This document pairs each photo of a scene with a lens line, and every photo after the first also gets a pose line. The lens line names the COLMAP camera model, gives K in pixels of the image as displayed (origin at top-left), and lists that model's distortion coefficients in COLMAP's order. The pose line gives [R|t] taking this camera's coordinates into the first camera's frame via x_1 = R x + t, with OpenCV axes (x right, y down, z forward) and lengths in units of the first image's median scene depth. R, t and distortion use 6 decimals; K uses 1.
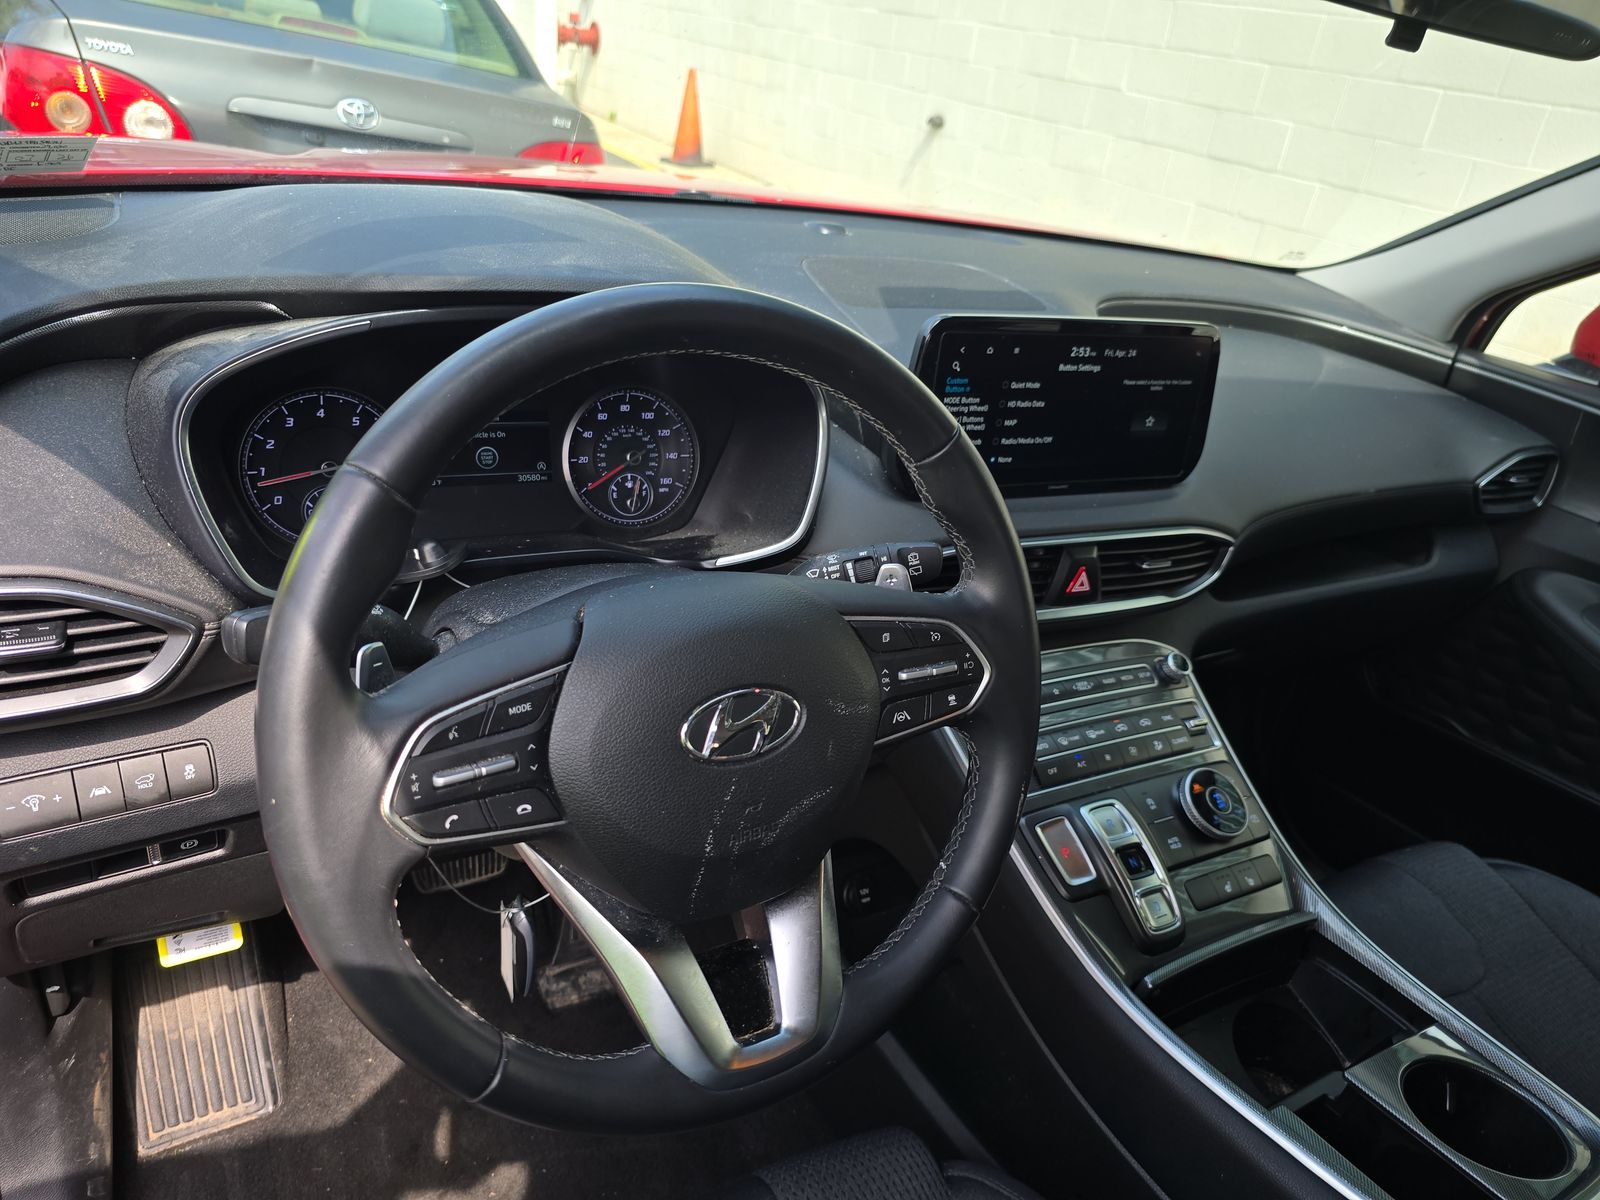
lens RADIAL K [[1088.0, 0, 795.4], [0, 1088.0, 600.4], [0, 0, 1]] dist [0.035509, -0.043859]
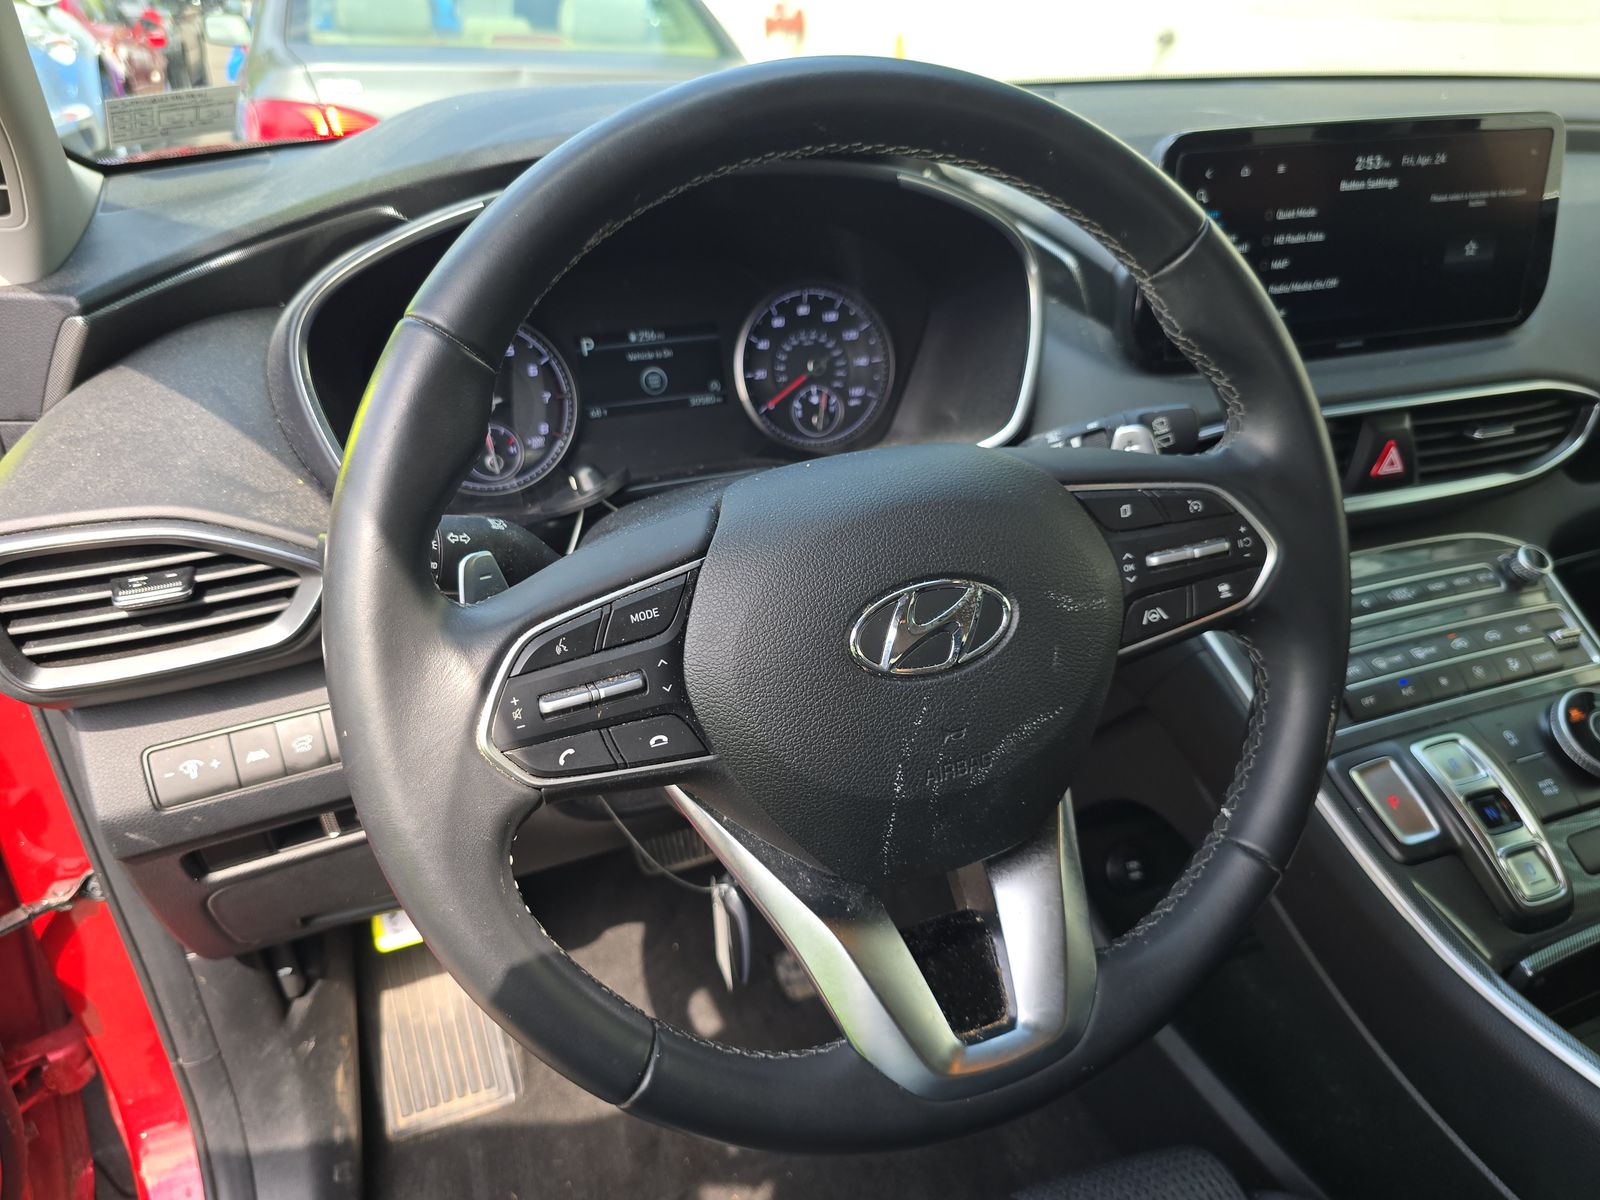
lens RADIAL K [[1108.6, 0, 794.4], [0, 1108.6, 602.3], [0, 0, 1]] dist [0.020764, -0.041104]
pose [[0.972521, -0.067921, -0.222687, 0.022840], [0.070595, 0.997497, 0.004063, 0.065294], [0.221854, -0.019672, 0.974881, 0.165974]]
